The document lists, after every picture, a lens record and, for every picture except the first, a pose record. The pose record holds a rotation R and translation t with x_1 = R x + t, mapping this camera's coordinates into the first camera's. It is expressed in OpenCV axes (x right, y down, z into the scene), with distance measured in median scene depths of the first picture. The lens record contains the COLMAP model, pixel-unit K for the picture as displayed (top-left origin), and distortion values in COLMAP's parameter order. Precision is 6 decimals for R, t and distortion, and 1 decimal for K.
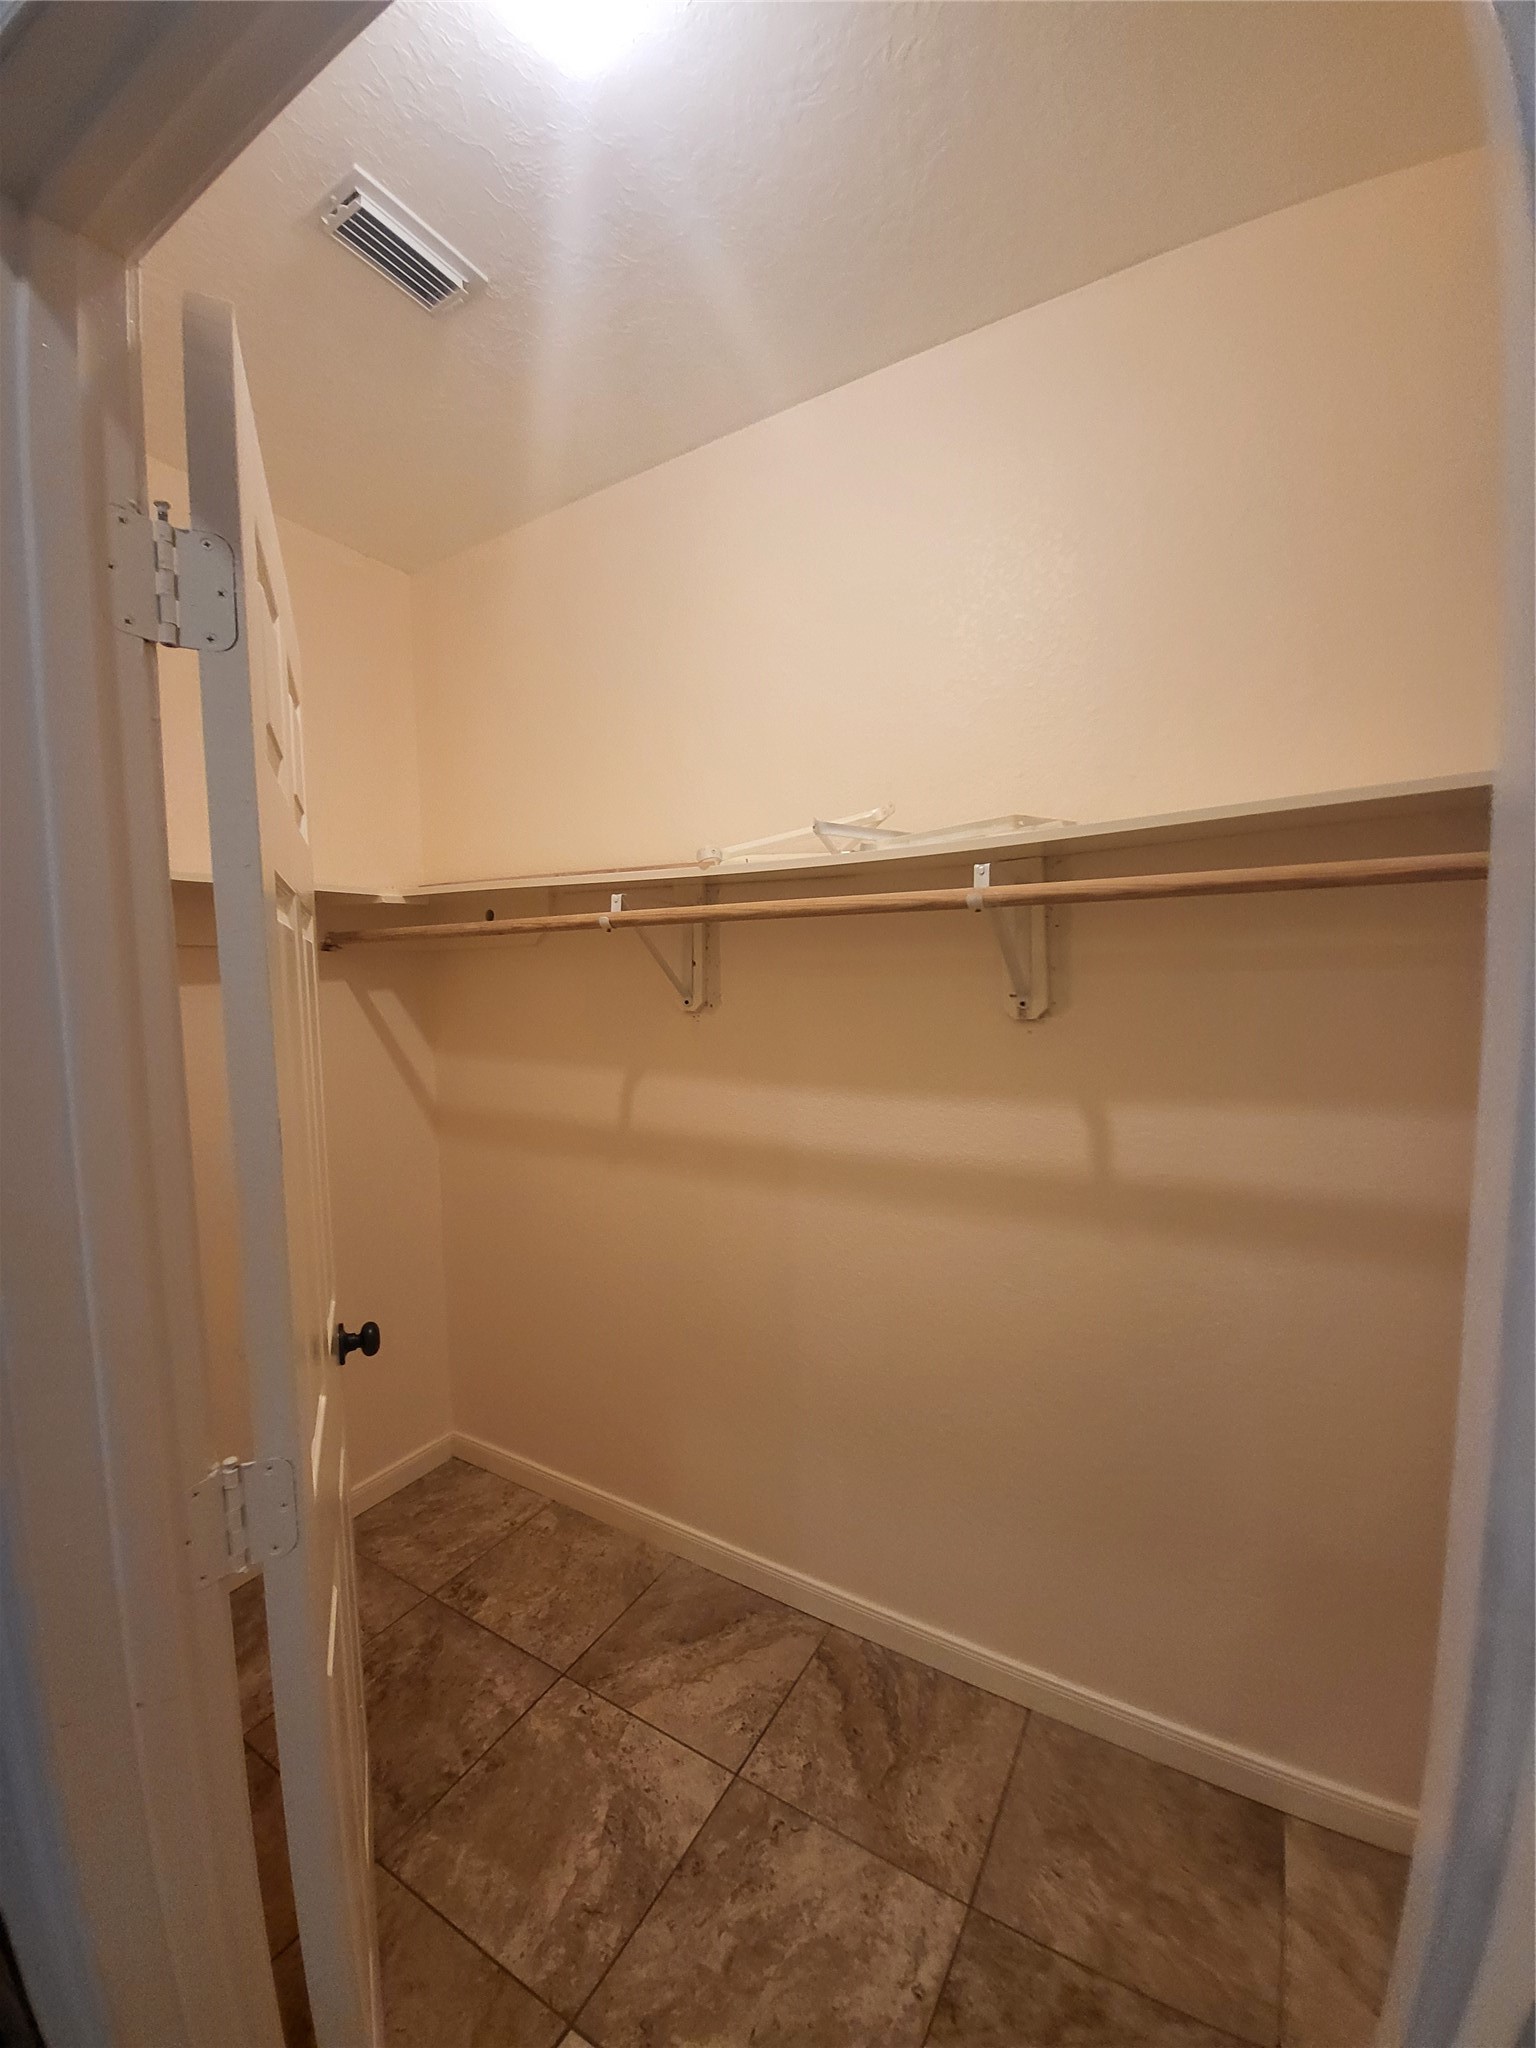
lens RADIAL K [[801.6, 0, 757.6], [0, 801.6, 1038.2], [0, 0, 1]] dist [-0.001953, -0.010922]
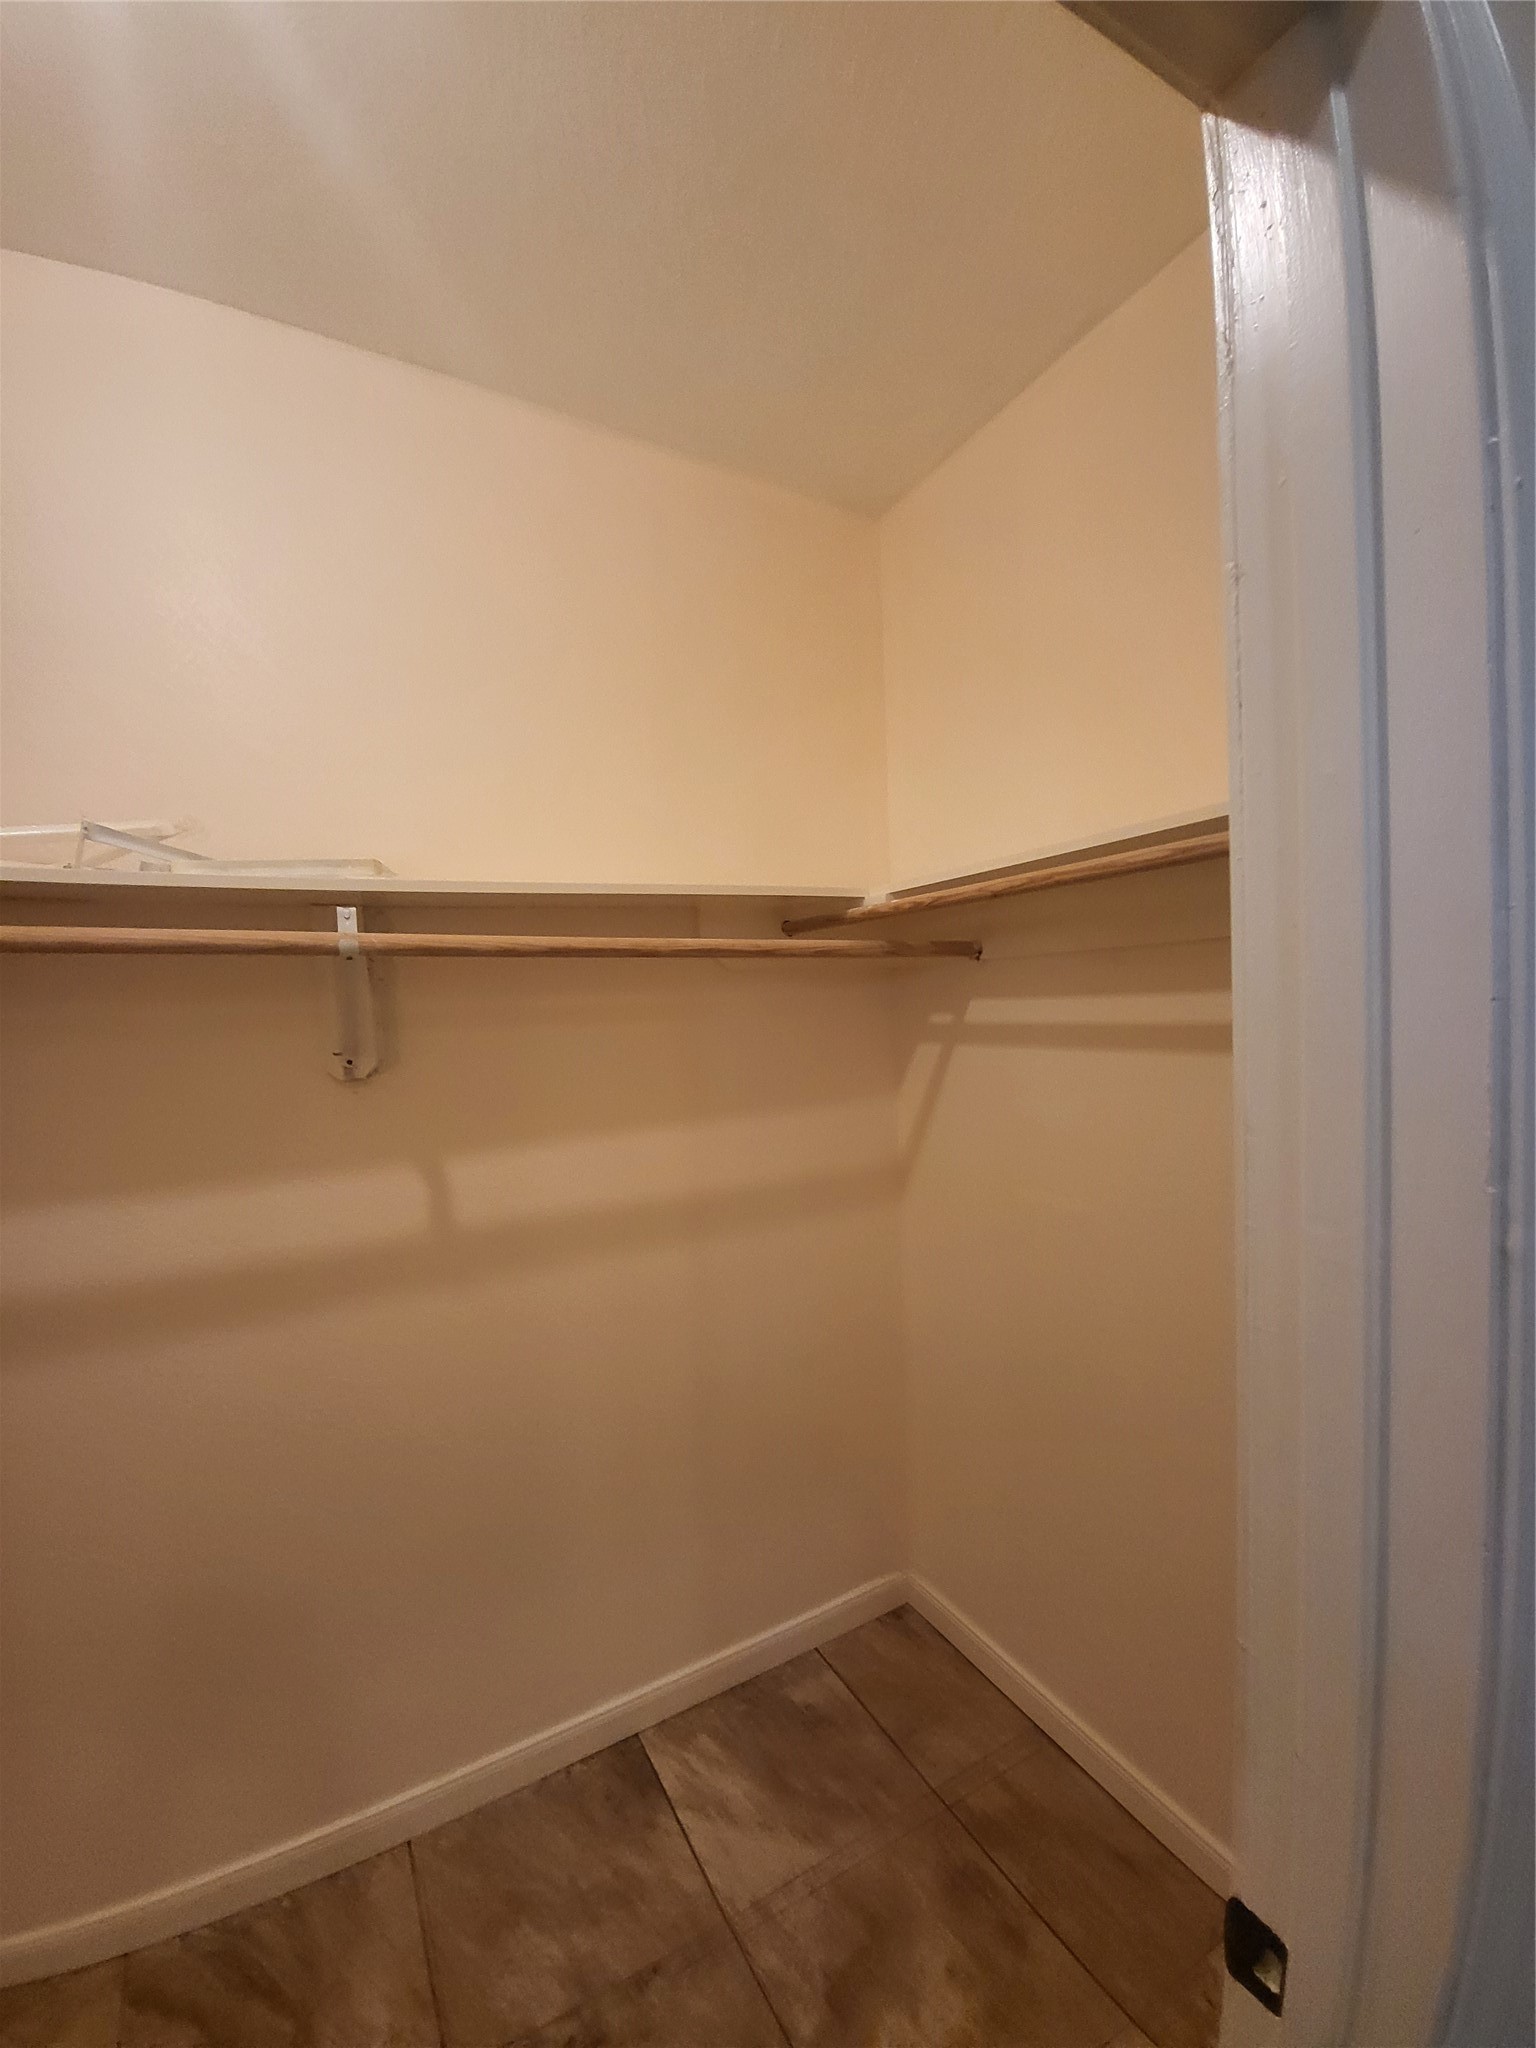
lens RADIAL K [[801.6, 0, 757.6], [0, 801.6, 1038.2], [0, 0, 1]] dist [-0.001953, -0.010922]
pose [[0.507222, -0.029035, 0.861326, -0.230853], [0.092148, 0.995530, -0.020705, -0.009527], [-0.856875, 0.089872, 0.507630, 0.145480]]
